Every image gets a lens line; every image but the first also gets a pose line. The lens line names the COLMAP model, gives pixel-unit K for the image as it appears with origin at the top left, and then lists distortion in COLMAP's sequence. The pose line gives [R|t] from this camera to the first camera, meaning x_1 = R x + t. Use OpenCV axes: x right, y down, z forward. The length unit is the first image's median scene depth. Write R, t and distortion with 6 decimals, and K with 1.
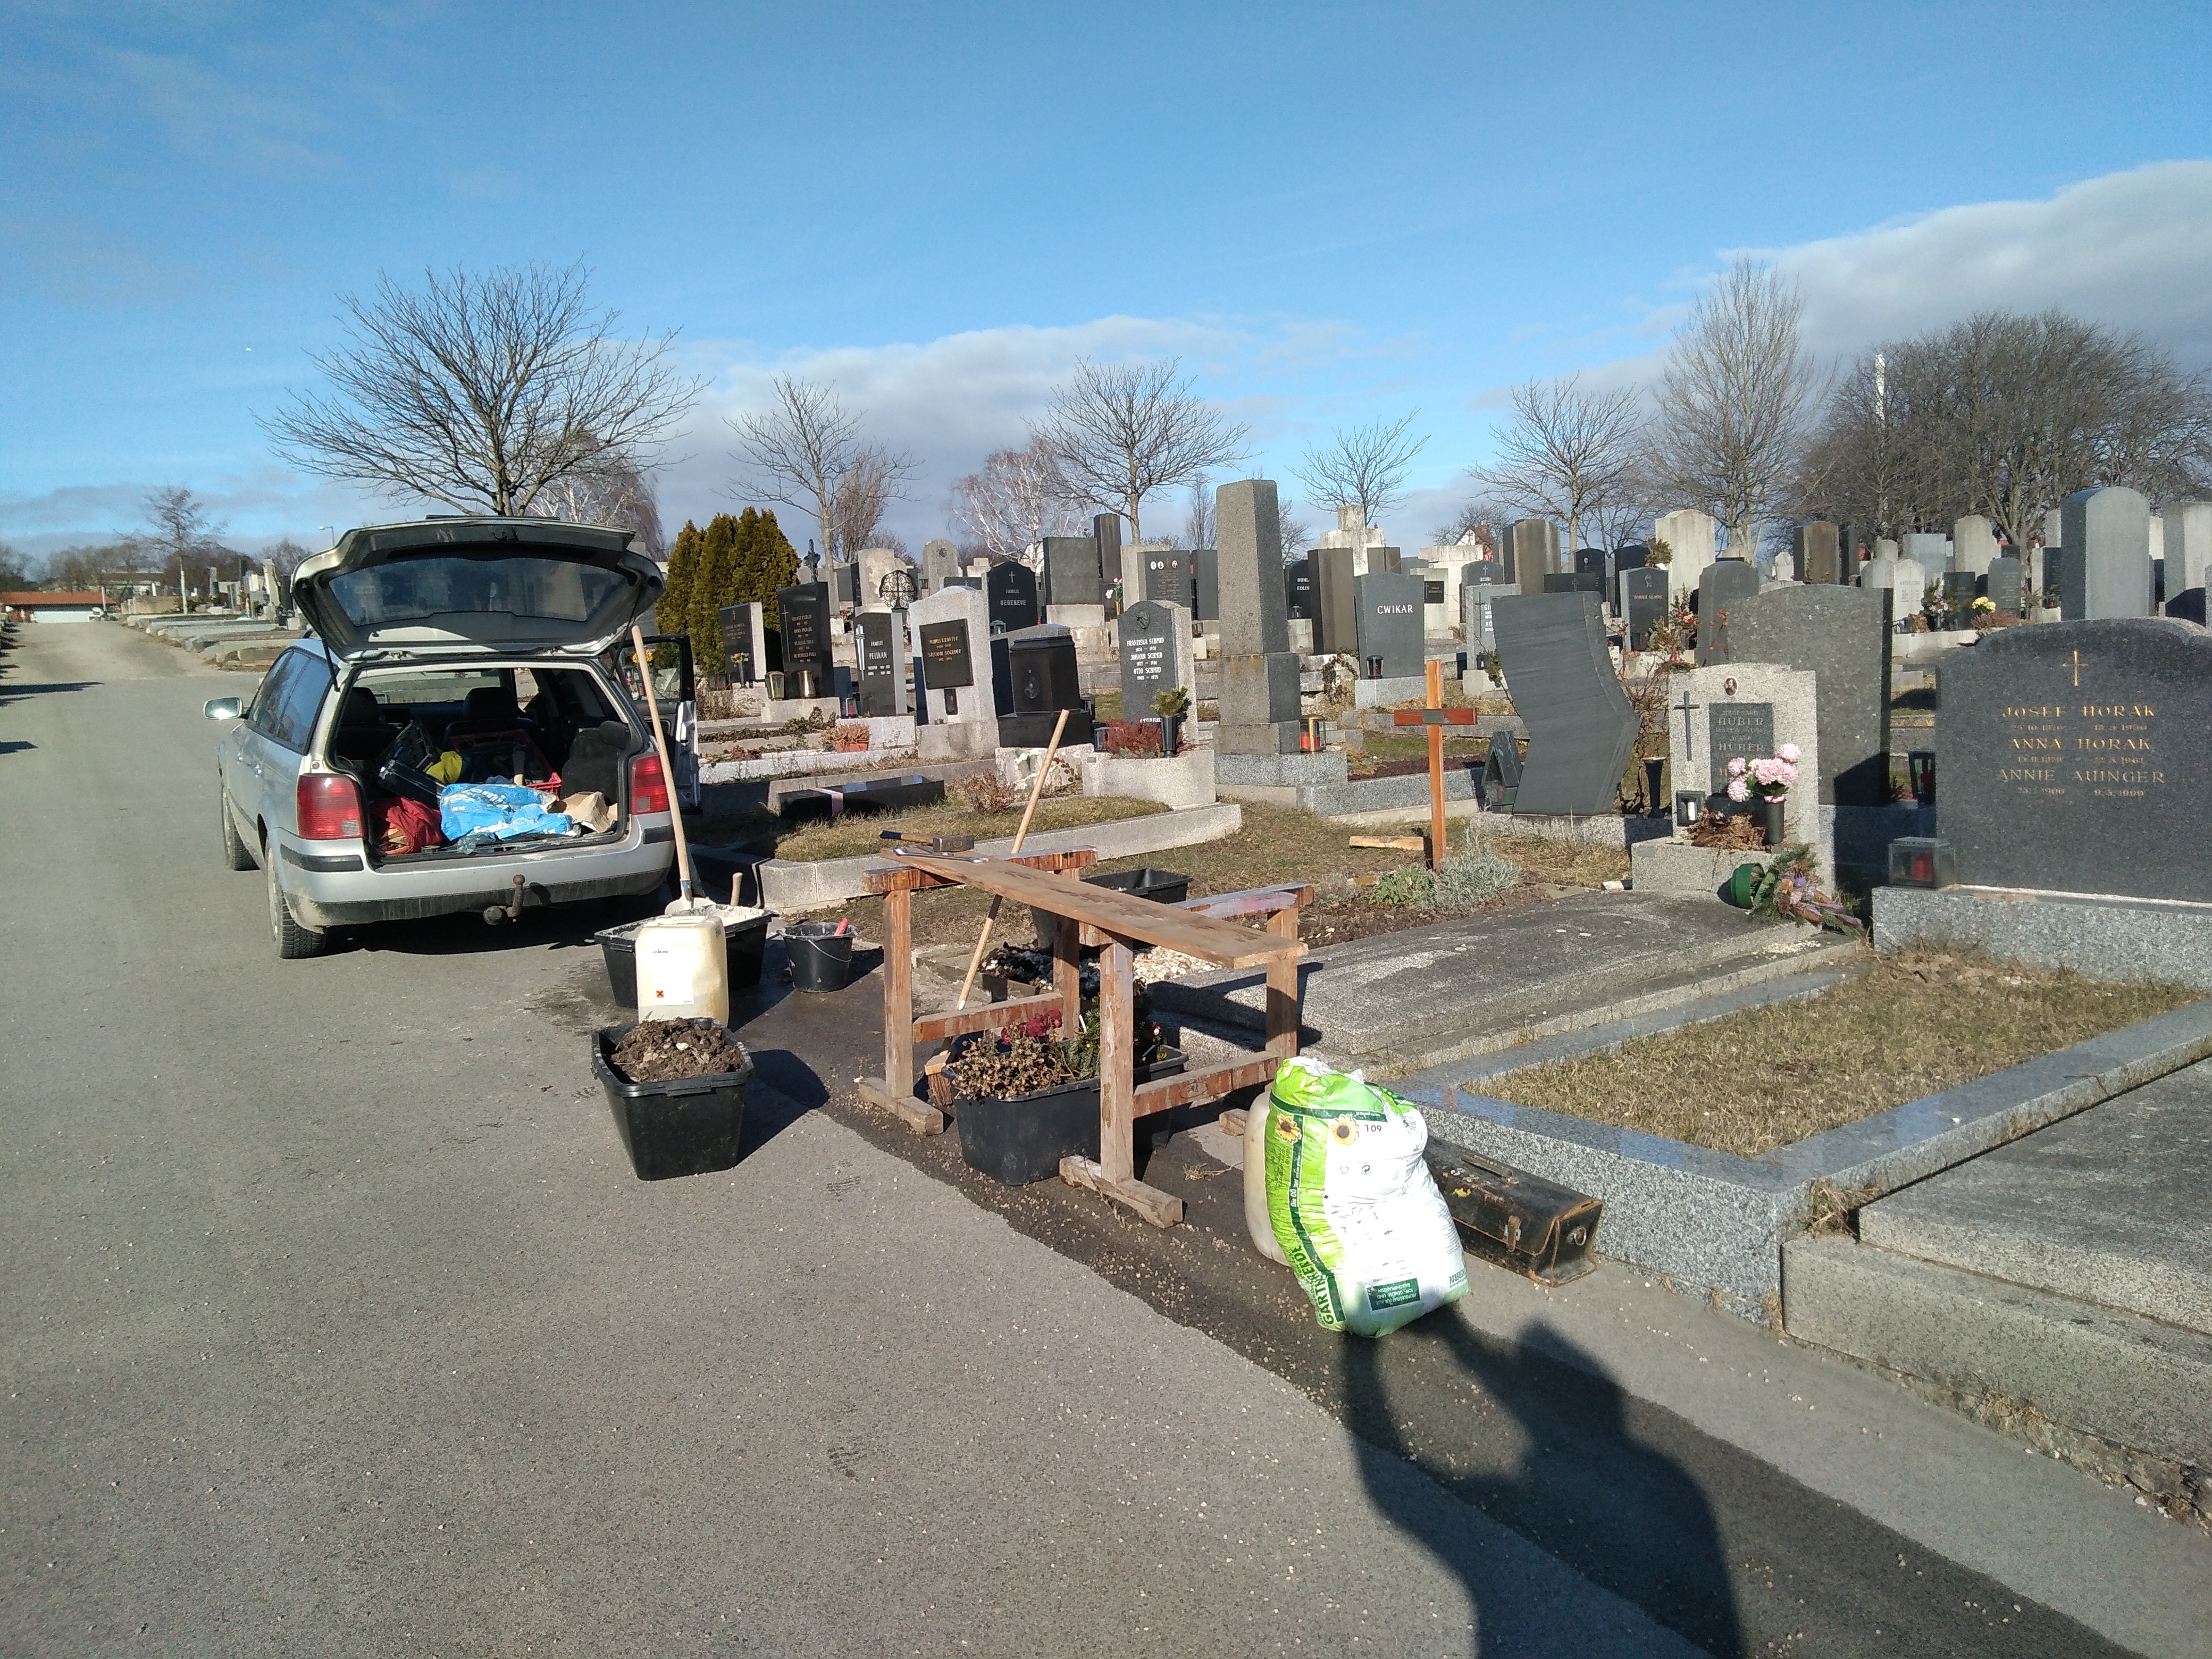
lens RADIAL K [[1653.6, 0, 1097.8], [0, 1653.6, 832.1], [0, 0, 1]] dist [0.035283, -0.037123]
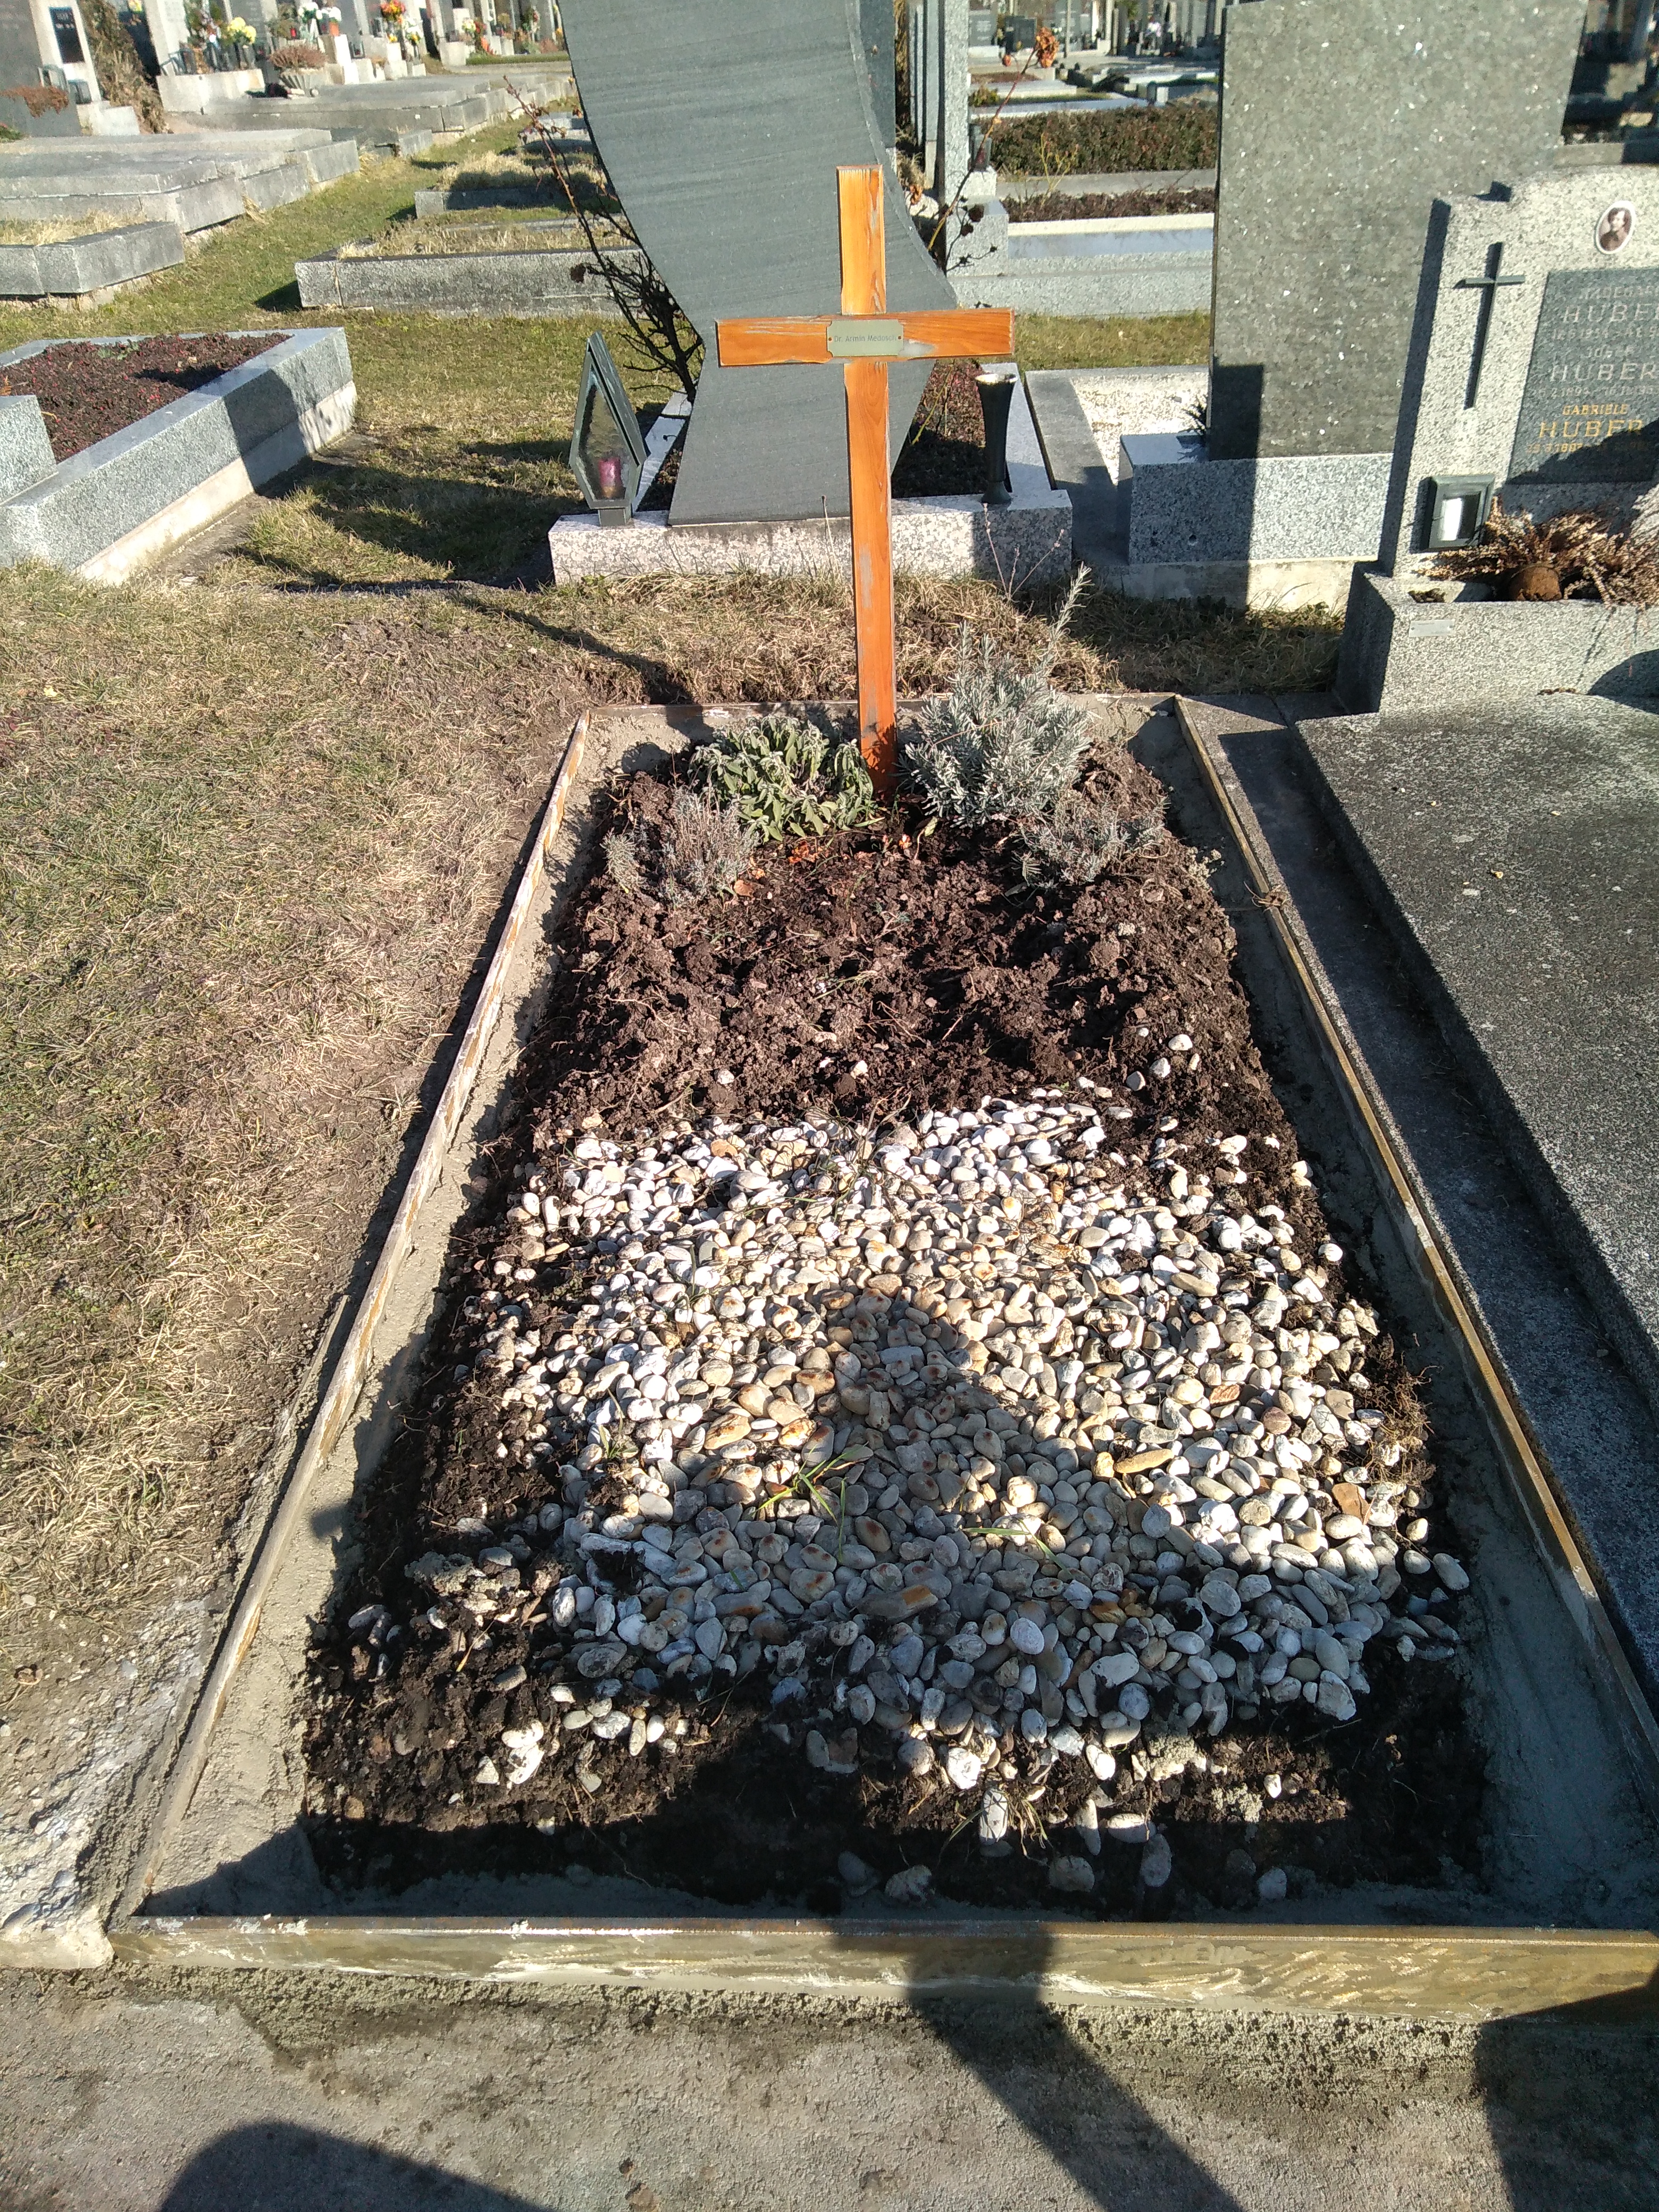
lens RADIAL K [[1647.1, 0, 848.9], [0, 1647.1, 1108.1], [0, 0, 1]] dist [0.012620, 0.005174]
pose [[0.569622, -0.425843, 0.702985, -0.165313], [0.086082, 0.881517, 0.464240, -0.104887], [-0.817386, -0.203927, 0.538789, 0.879623]]
